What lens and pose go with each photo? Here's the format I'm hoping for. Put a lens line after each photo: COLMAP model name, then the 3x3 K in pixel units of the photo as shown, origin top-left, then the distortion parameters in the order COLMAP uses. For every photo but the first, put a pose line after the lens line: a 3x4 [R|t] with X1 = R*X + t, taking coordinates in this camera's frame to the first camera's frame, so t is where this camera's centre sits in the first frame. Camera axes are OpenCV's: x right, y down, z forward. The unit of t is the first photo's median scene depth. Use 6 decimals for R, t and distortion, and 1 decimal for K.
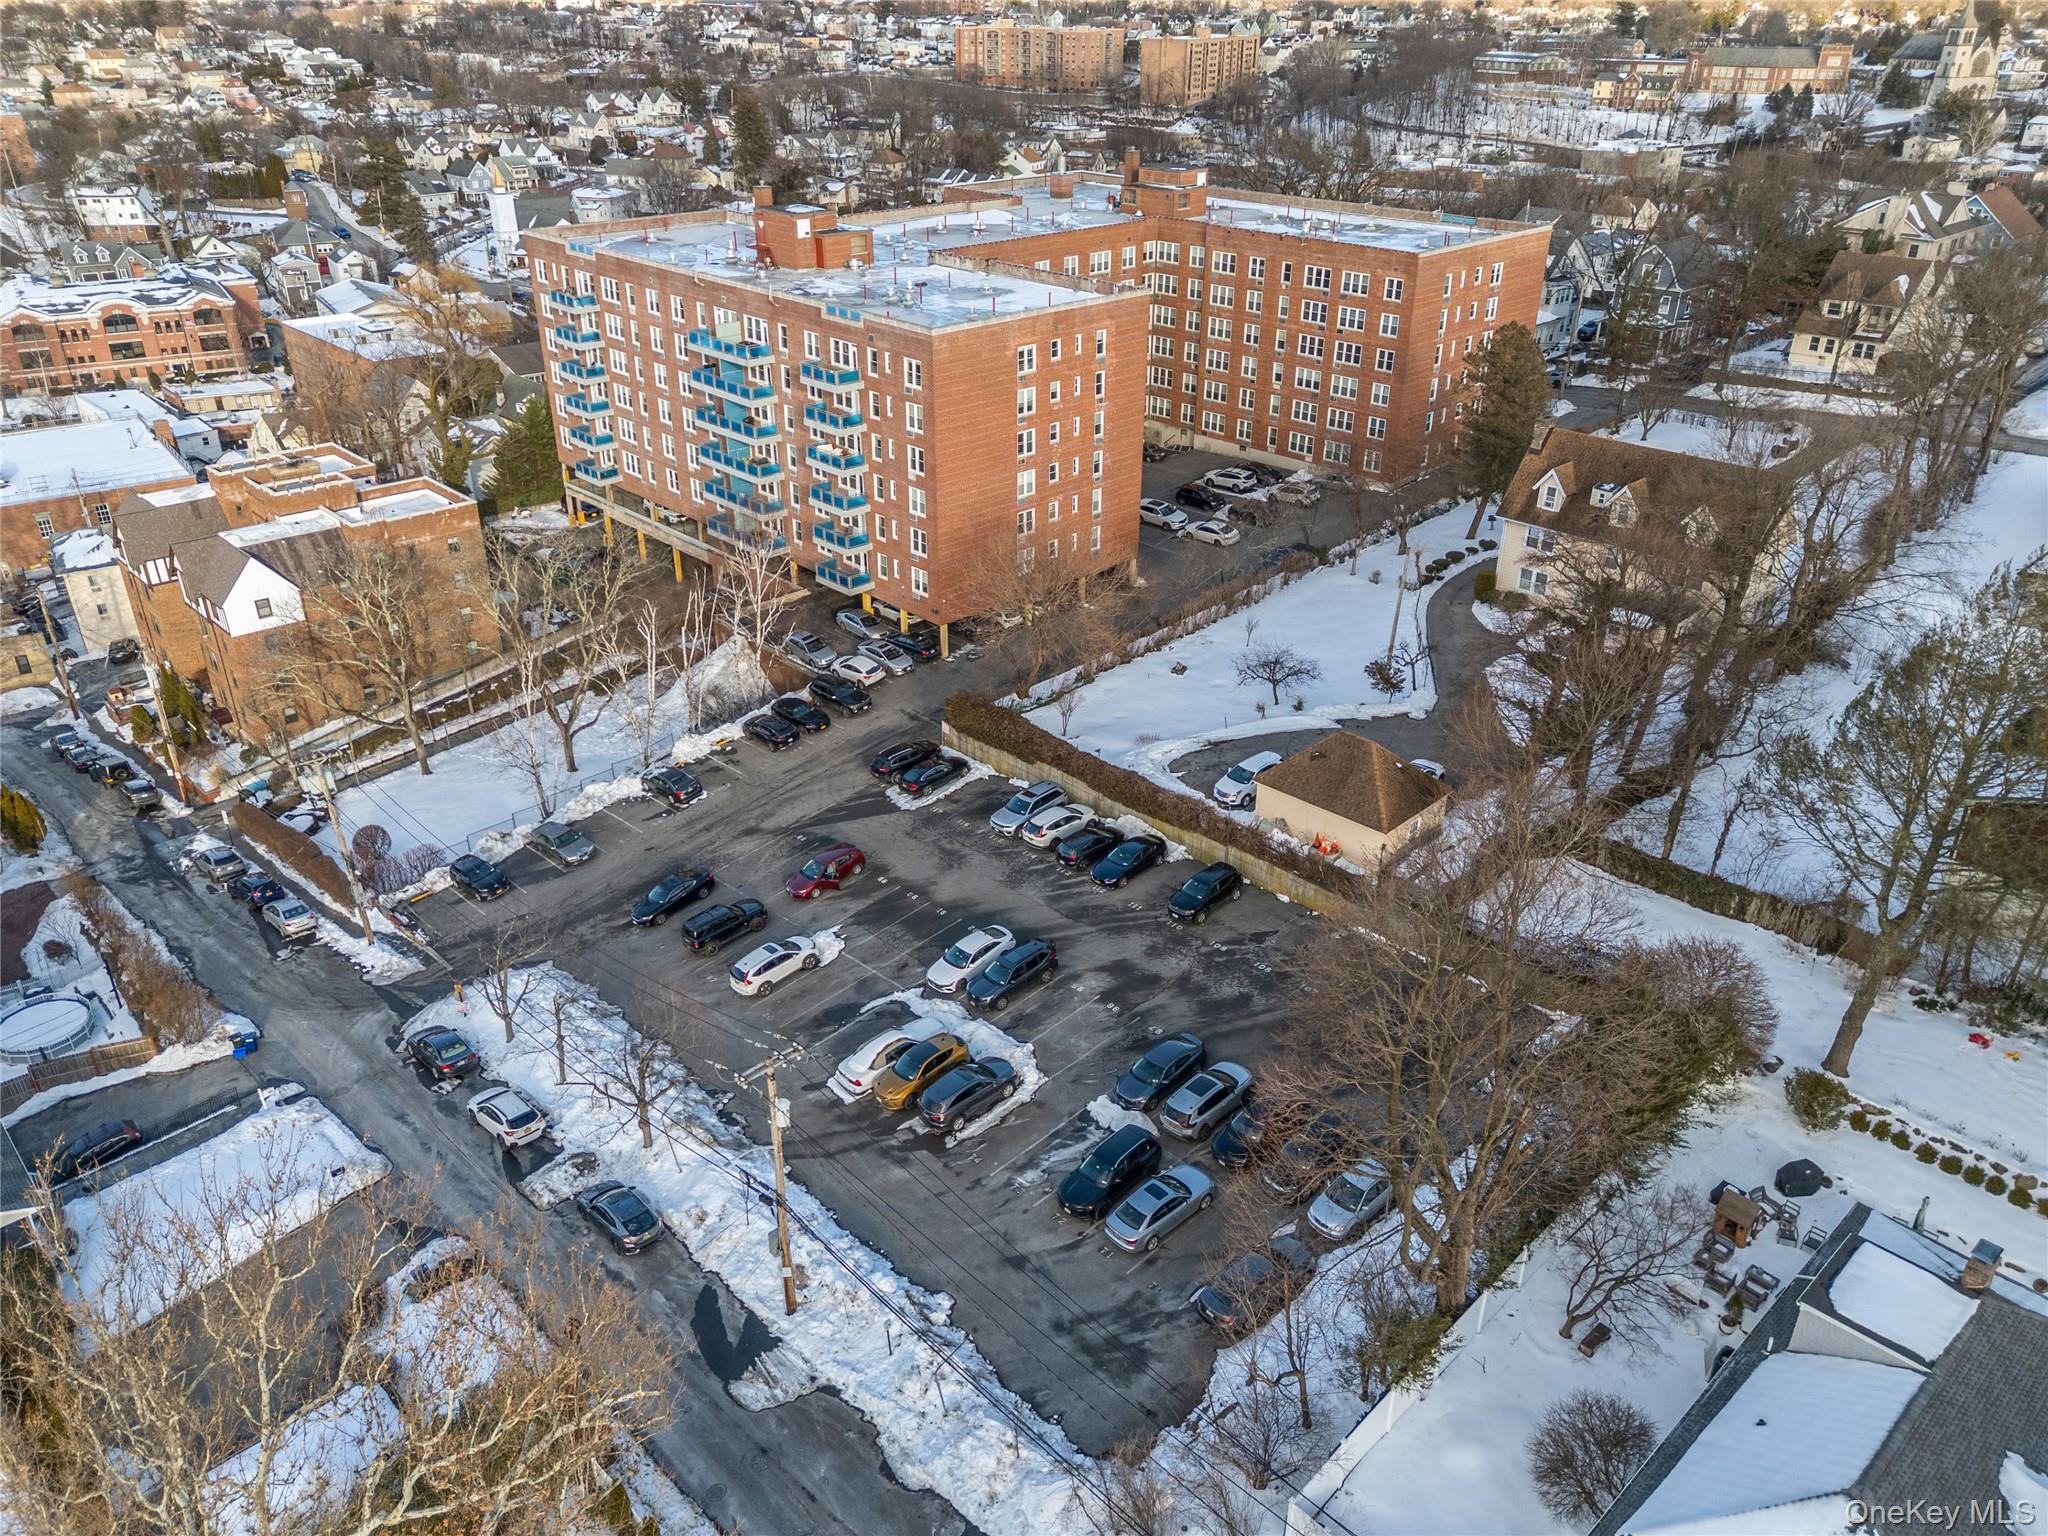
lens RADIAL K [[1494.5, 0, 1044.6], [0, 1494.5, 783.0], [0, 0, 1]] dist [0.076069, -0.056689]
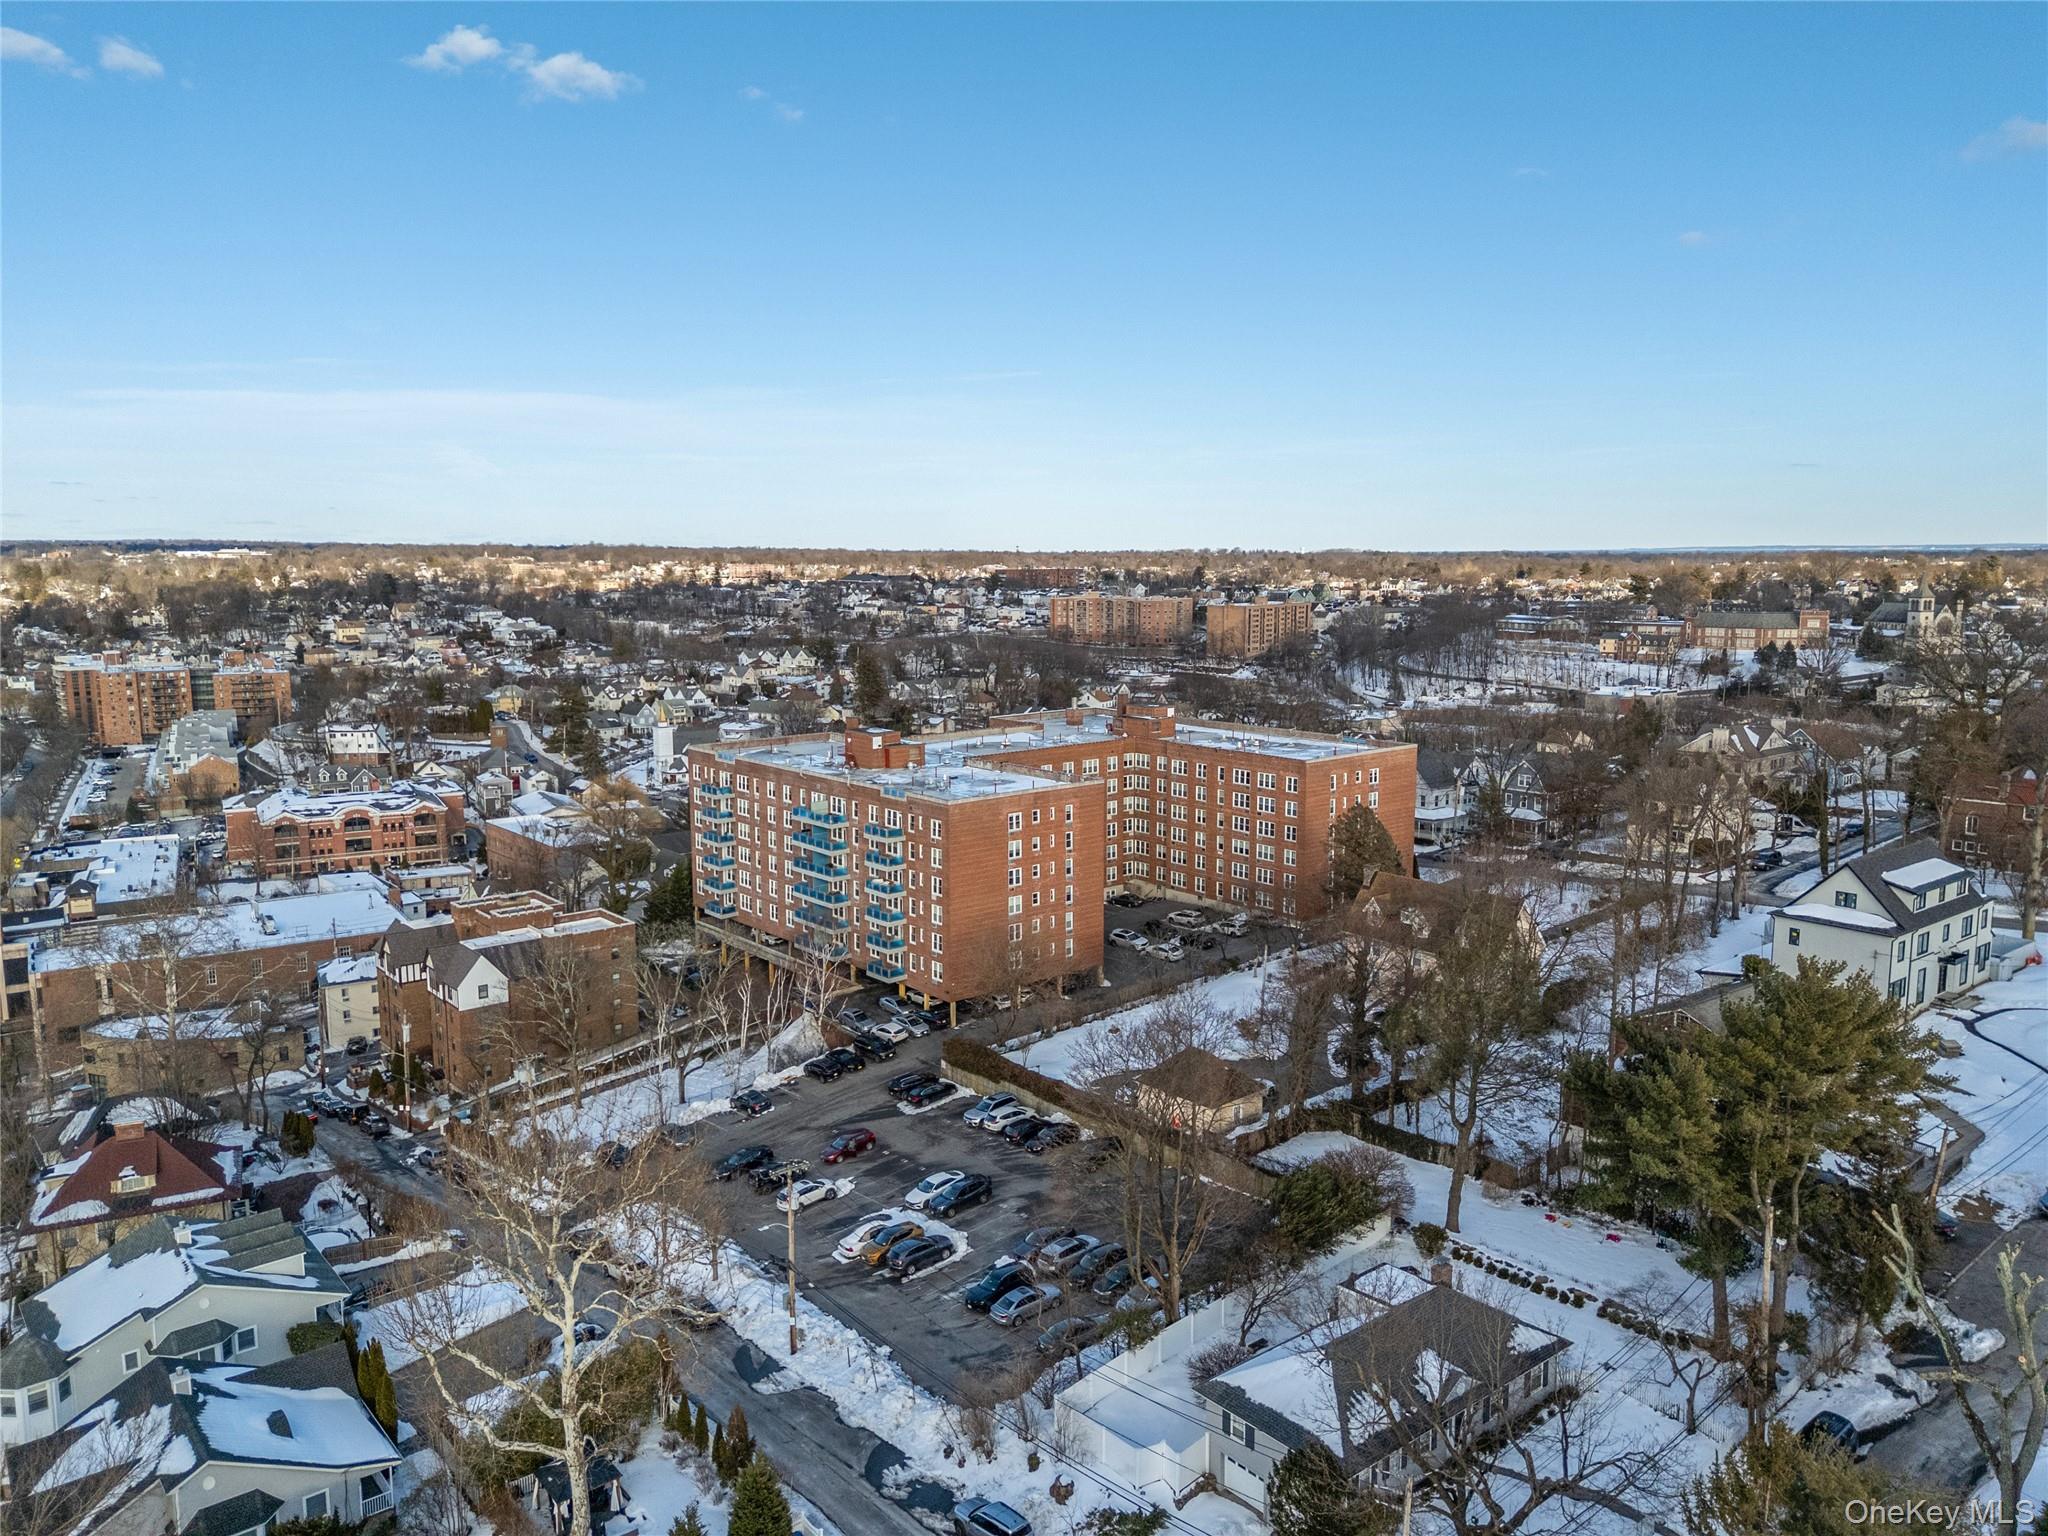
lens RADIAL K [[1494.5, 0, 1027.8], [0, 1494.5, 773.3], [0, 0, 1]] dist [0.076069, -0.056689]
pose [[0.996968, 0.003381, -0.077744, 0.091171], [-0.029226, 0.942186, -0.333813, 0.129665], [0.072121, 0.335073, 0.939428, -0.315163]]
